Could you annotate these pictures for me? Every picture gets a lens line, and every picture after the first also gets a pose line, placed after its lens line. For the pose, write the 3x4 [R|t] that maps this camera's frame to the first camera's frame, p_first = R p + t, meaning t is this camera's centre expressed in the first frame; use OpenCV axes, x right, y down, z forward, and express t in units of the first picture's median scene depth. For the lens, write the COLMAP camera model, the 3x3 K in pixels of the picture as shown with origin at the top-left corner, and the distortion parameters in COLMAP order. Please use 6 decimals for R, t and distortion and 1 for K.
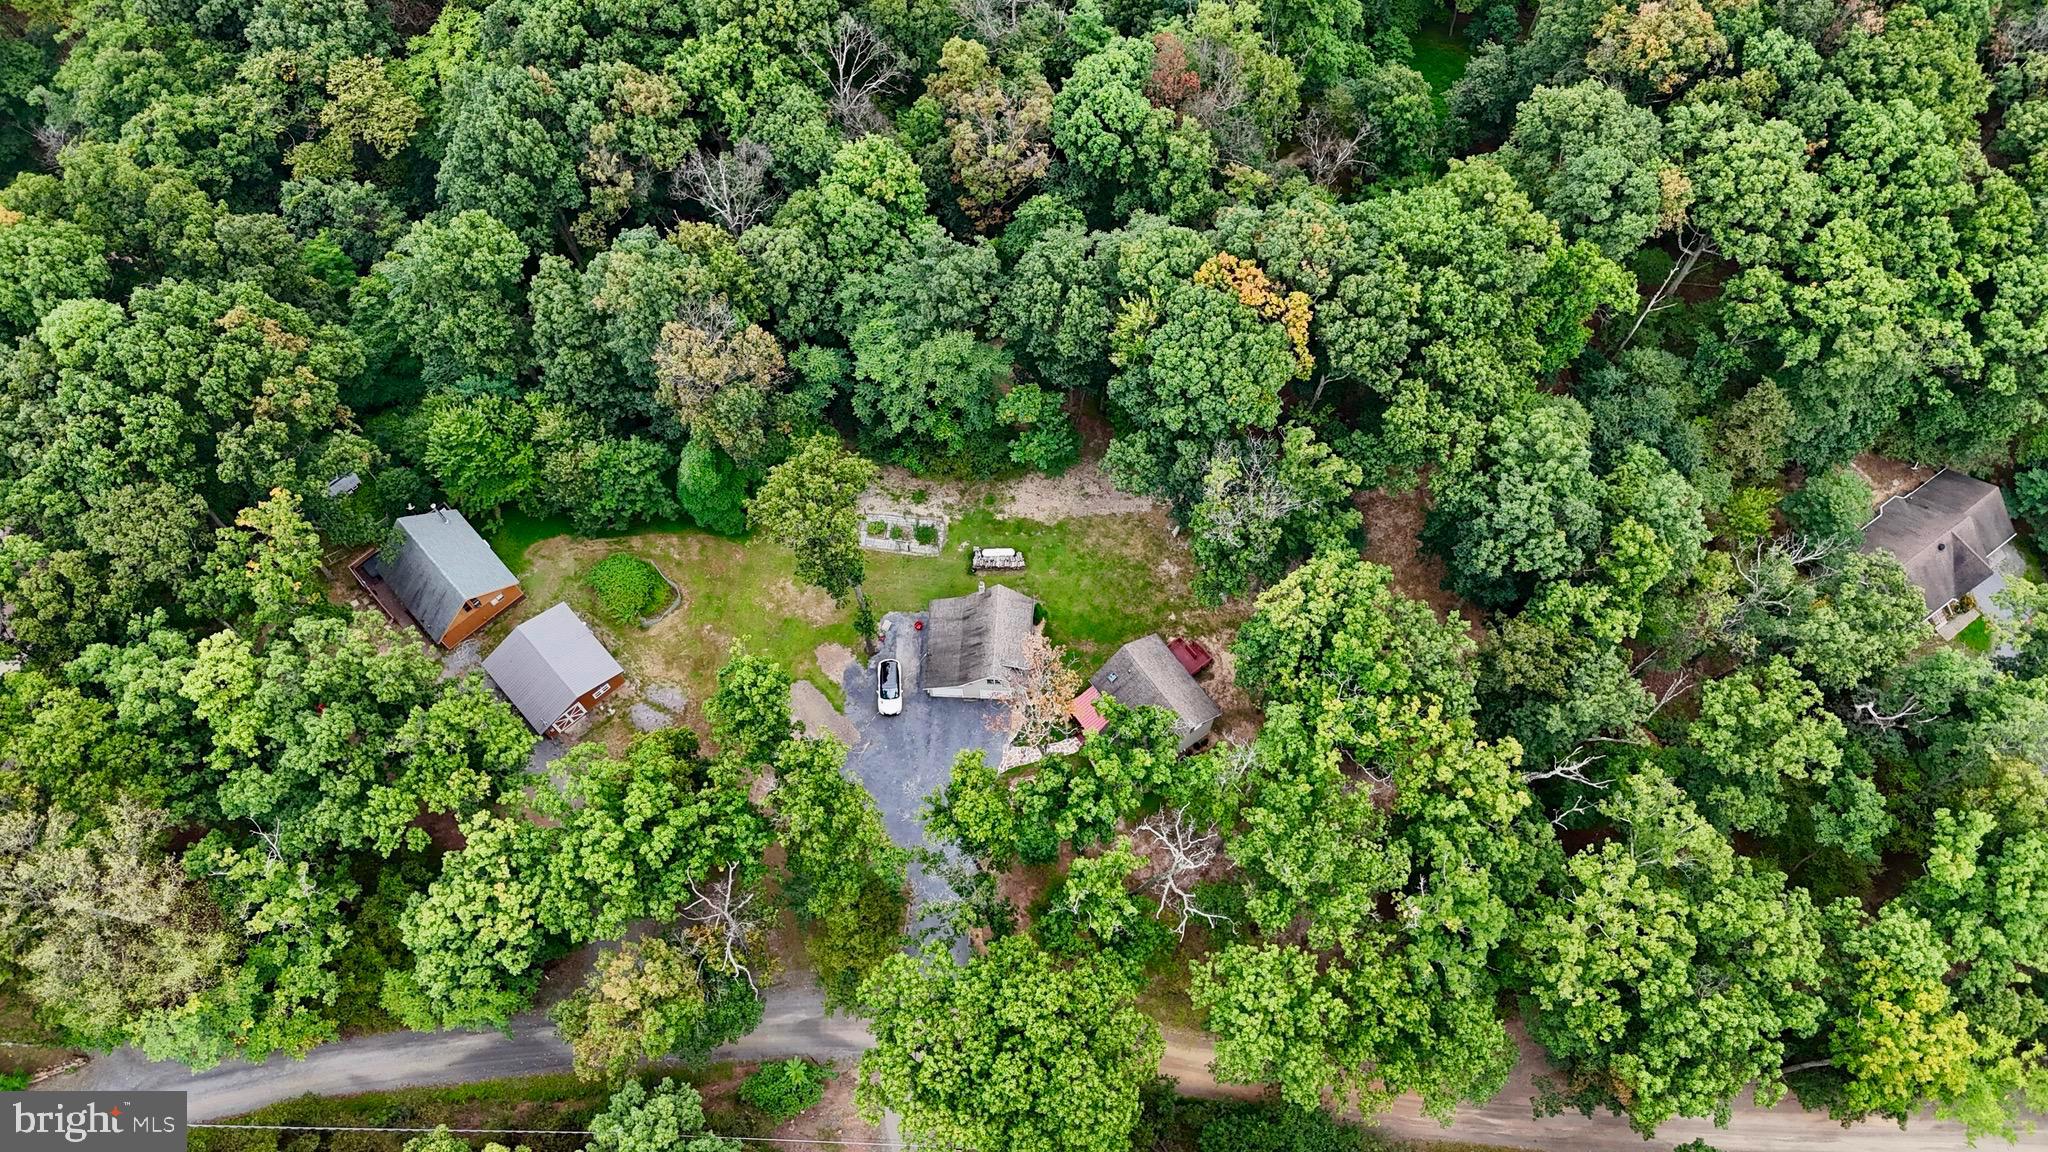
lens RADIAL K [[1506.9, 0, 1024.0], [0, 1506.9, 576.0], [0, 0, 1]] dist [0.051862, -0.048517]
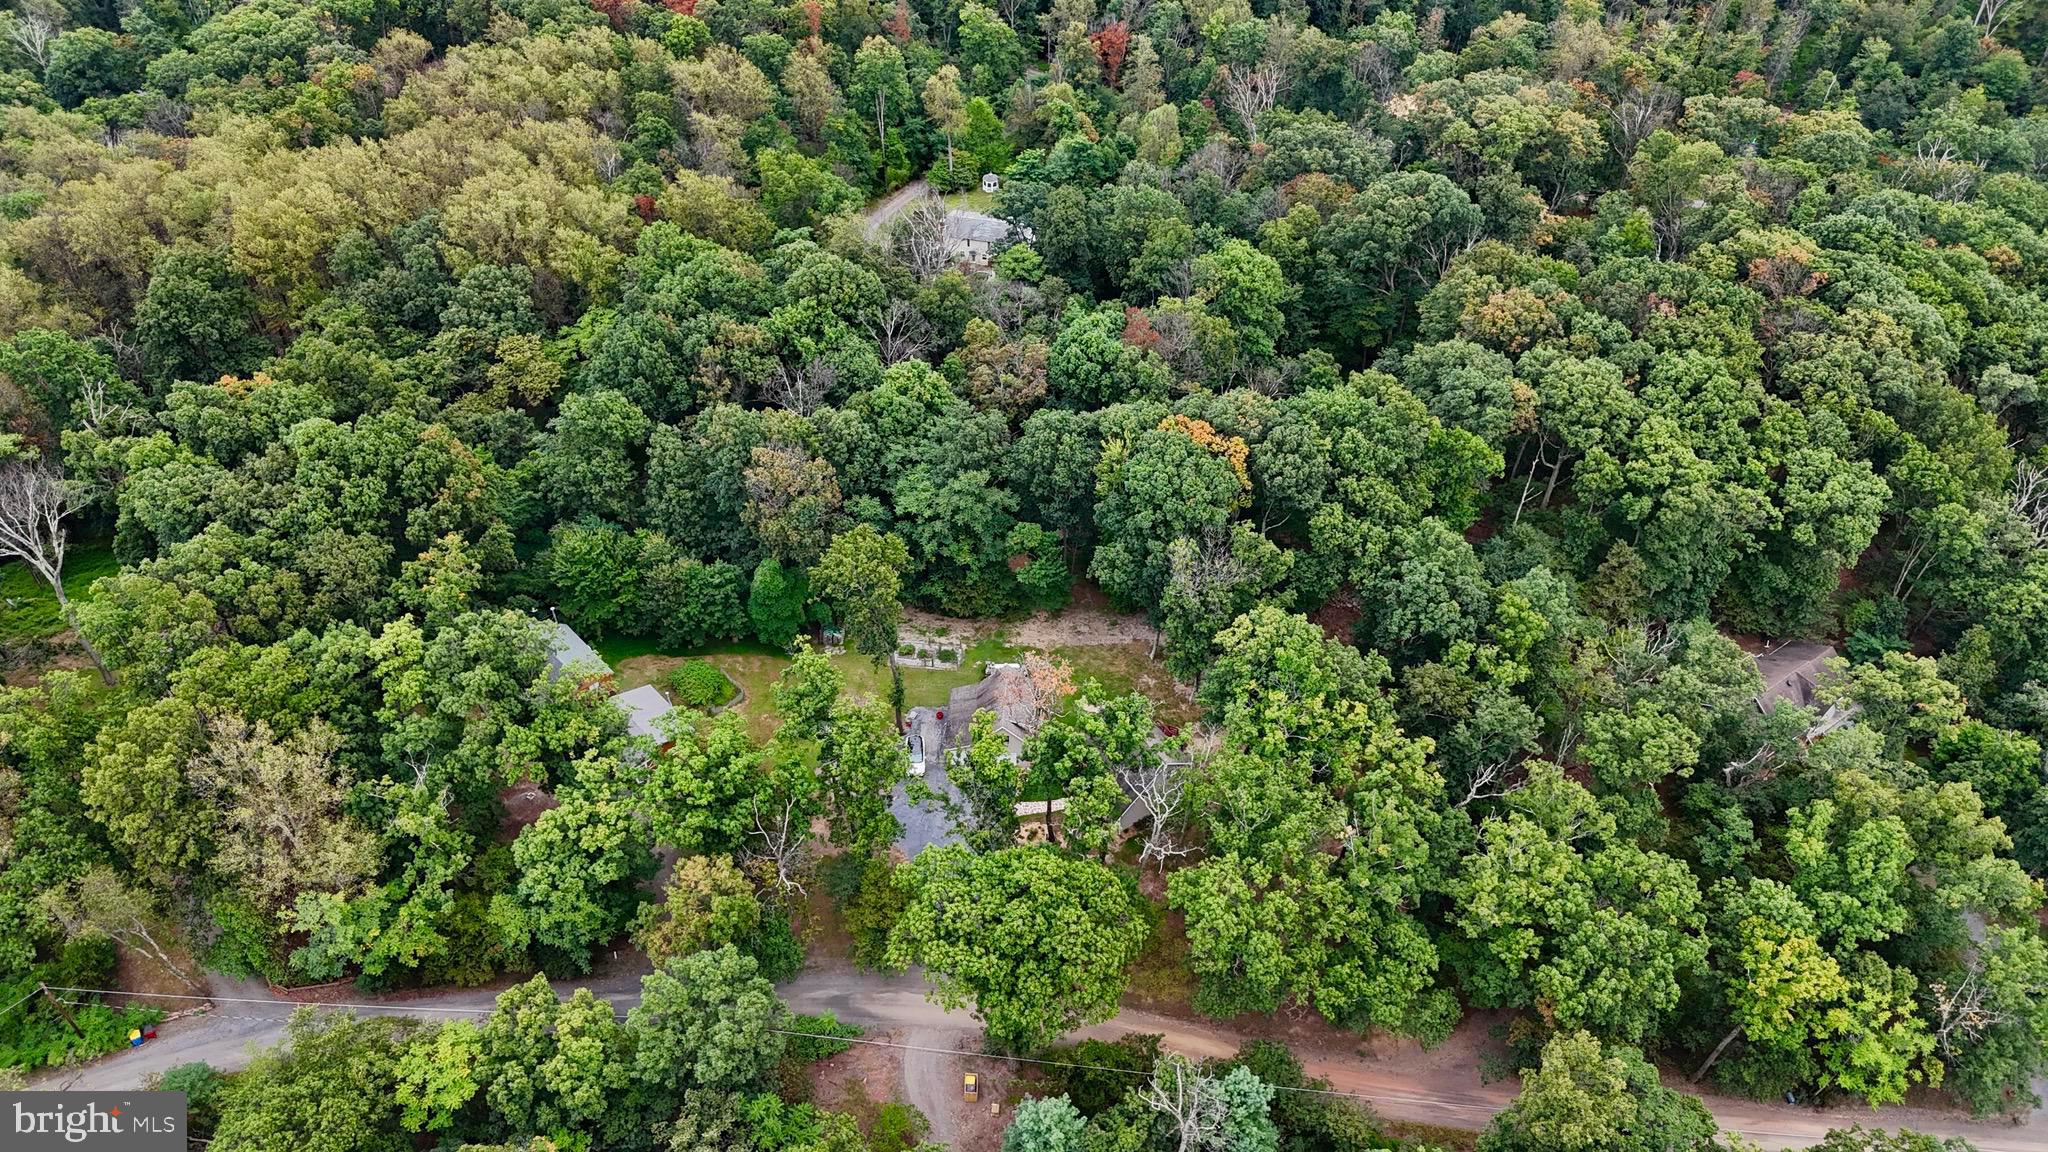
lens RADIAL K [[1506.9, 0, 1024.0], [0, 1506.9, 576.0], [0, 0, 1]] dist [0.051862, -0.048517]
pose [[0.999998, 0.002194, 0.000152, -0.003672], [-0.001986, 0.930675, -0.365843, 0.398565], [-0.000945, 0.365841, 0.930677, -0.171846]]
